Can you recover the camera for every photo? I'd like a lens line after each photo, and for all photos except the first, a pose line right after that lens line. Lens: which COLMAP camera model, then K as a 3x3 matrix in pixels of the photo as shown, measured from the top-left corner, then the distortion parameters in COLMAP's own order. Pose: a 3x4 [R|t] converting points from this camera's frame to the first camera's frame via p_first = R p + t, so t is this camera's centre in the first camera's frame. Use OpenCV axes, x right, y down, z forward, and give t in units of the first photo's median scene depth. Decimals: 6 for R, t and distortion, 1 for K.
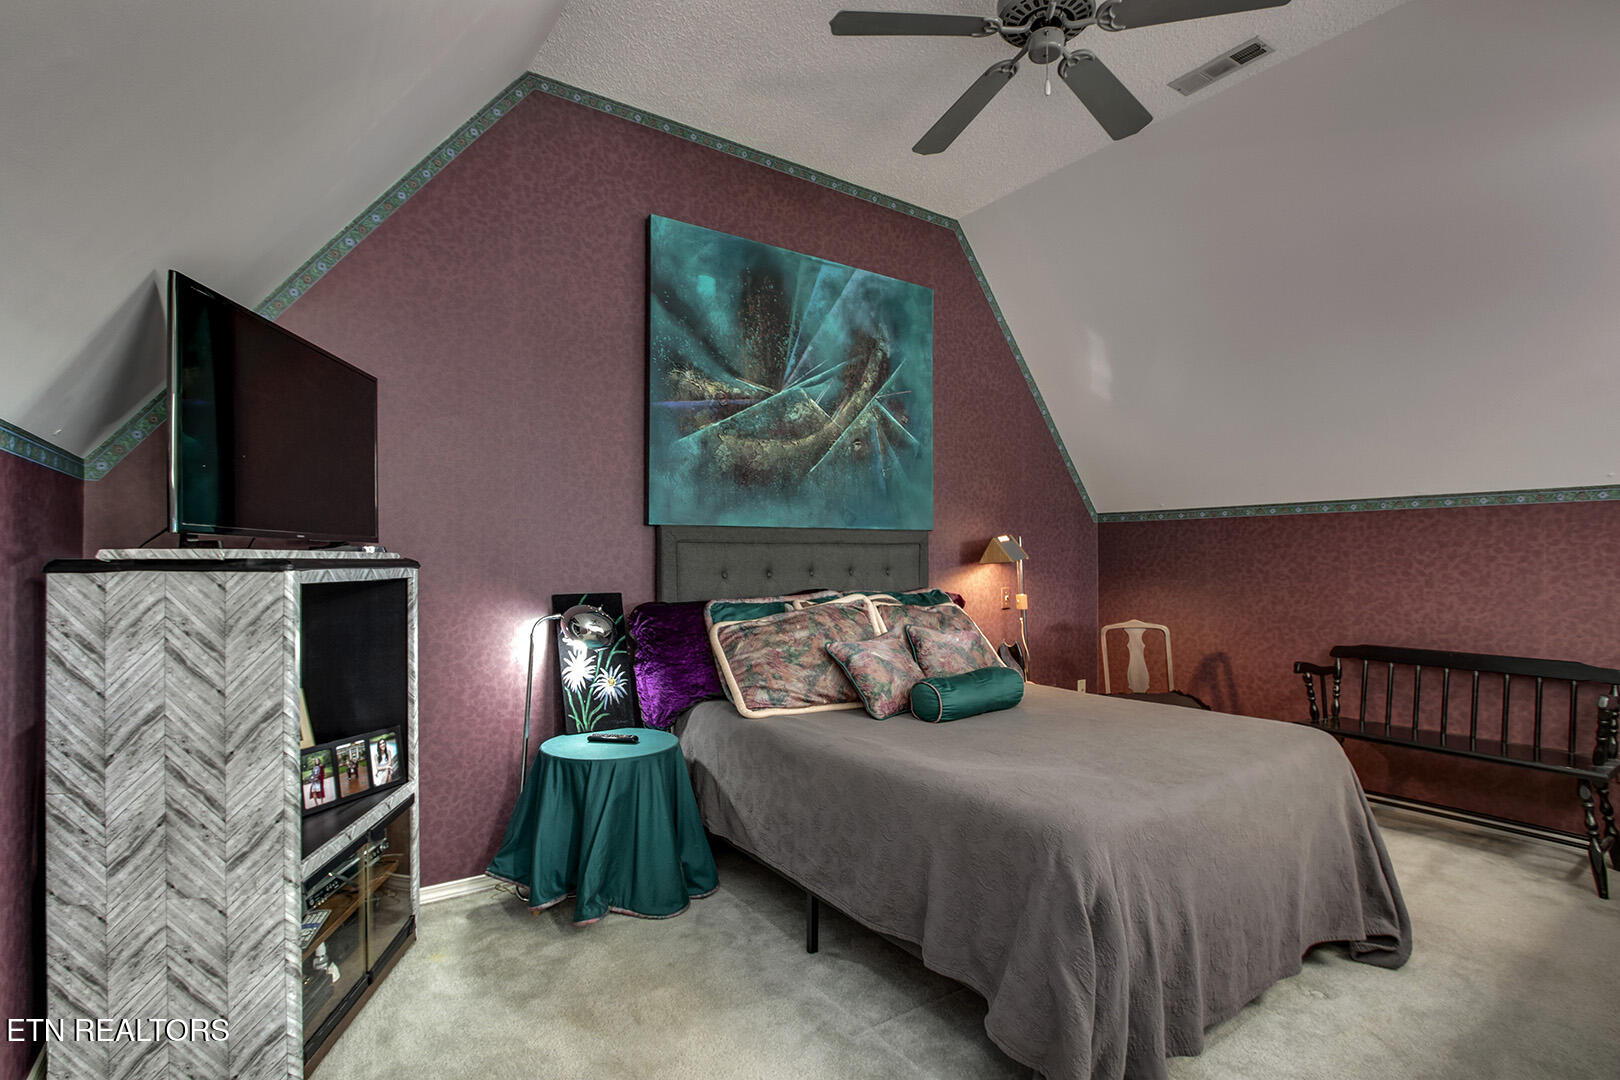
lens RADIAL K [[755.2, 0, 815.9], [0, 755.2, 551.5], [0, 0, 1]] dist [-0.025444, 0.001845]
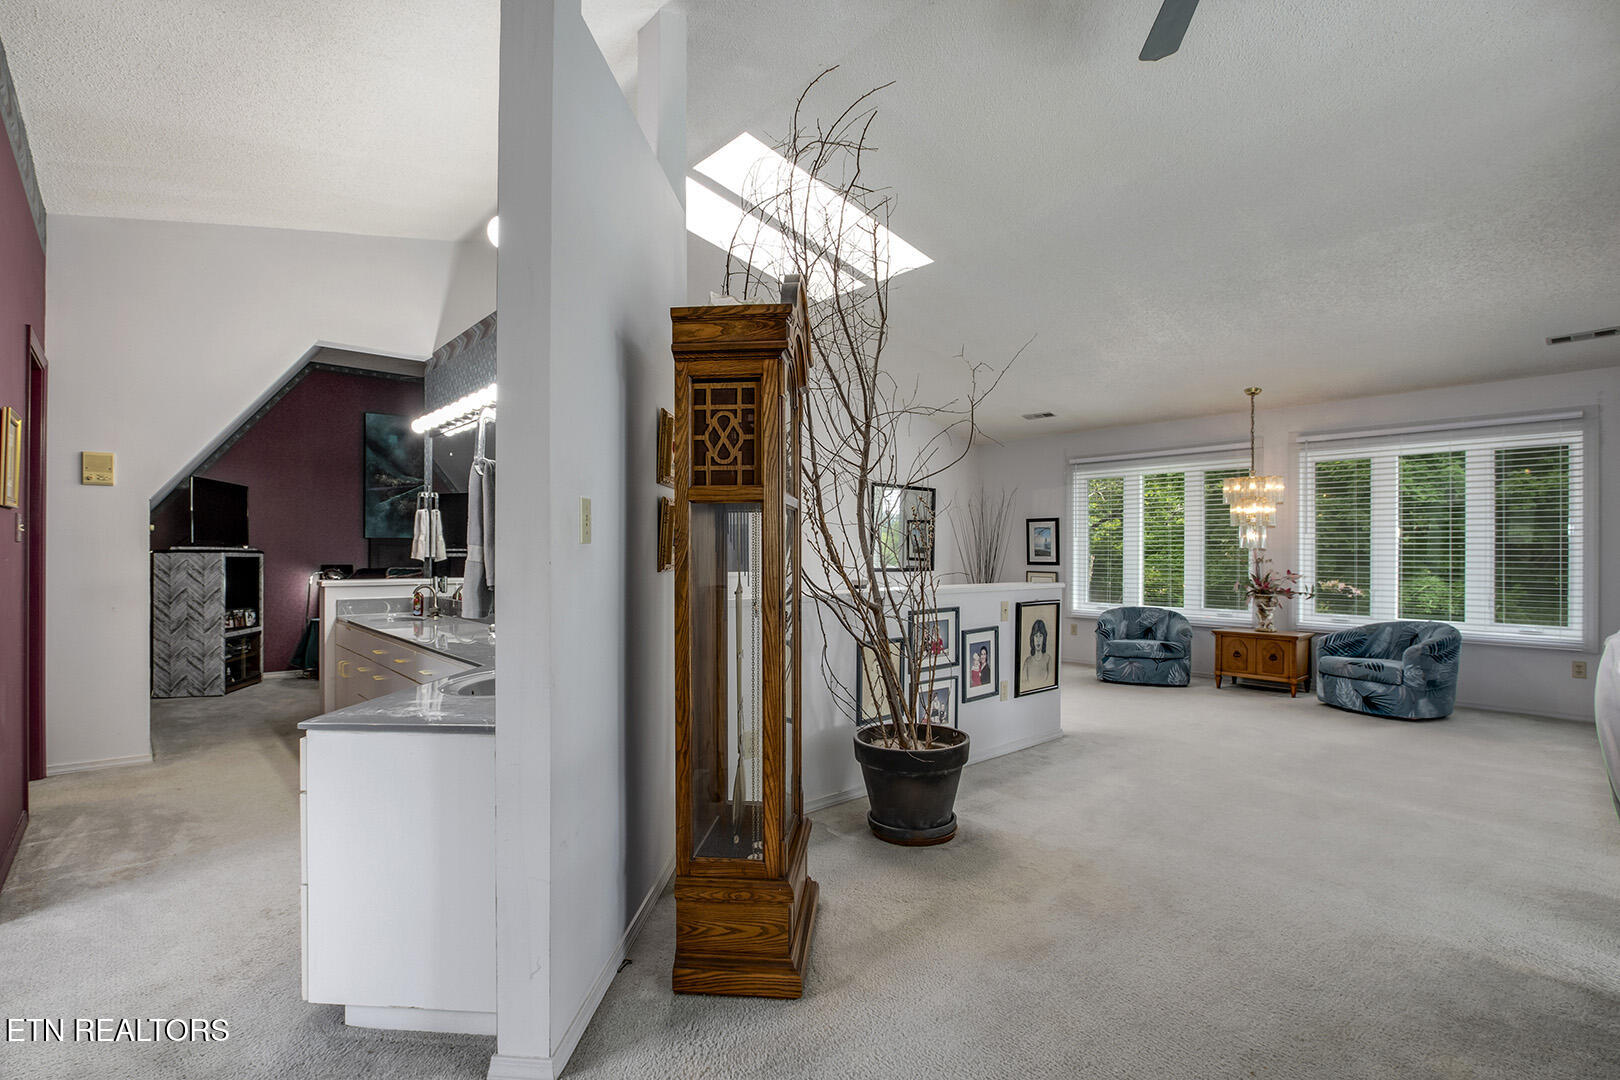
lens RADIAL K [[755.2, 0, 815.9], [0, 755.2, 551.5], [0, 0, 1]] dist [-0.025444, 0.001845]
pose [[0.992574, 0.003629, 0.121588, 1.076029], [-0.003611, 0.999993, -0.000365, 0.006290], [-0.121589, -0.000077, 0.992581, -1.839297]]
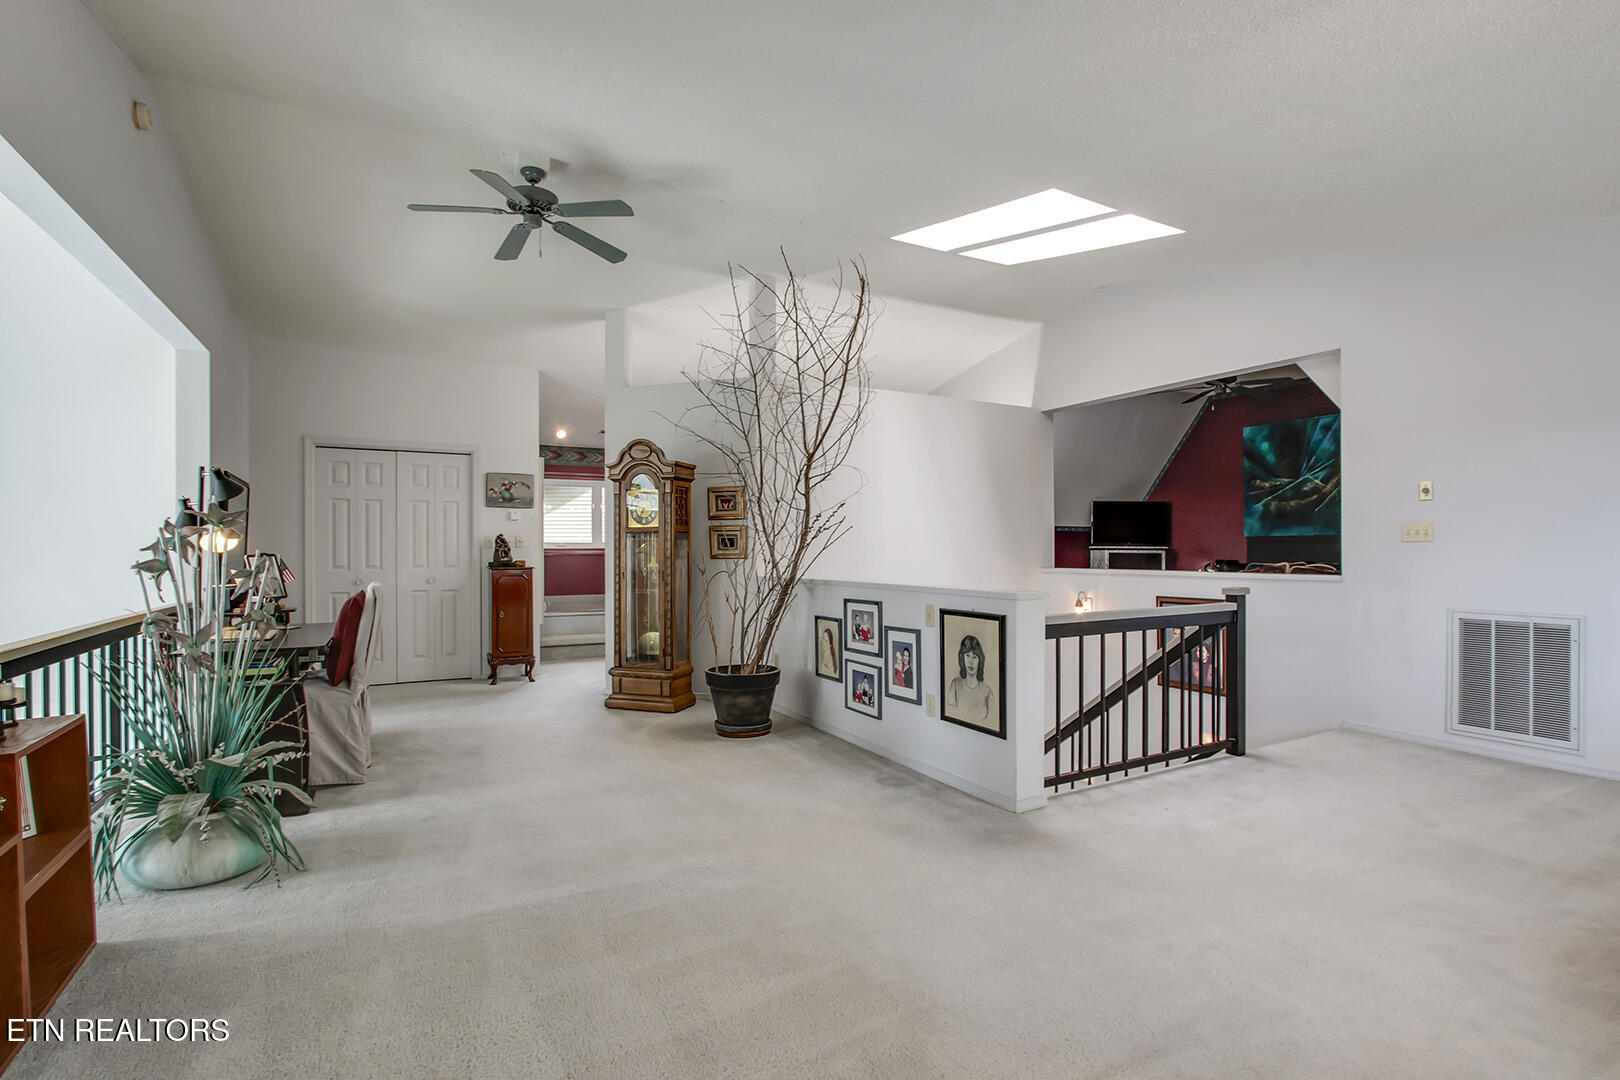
lens RADIAL K [[755.2, 0, 815.9], [0, 755.2, 551.5], [0, 0, 1]] dist [-0.025444, 0.001845]
pose [[-0.101167, 0.002958, -0.994865, 3.106757], [0.005396, 0.999983, 0.002424, 0.005295], [0.994855, -0.005123, -0.101182, -0.368734]]
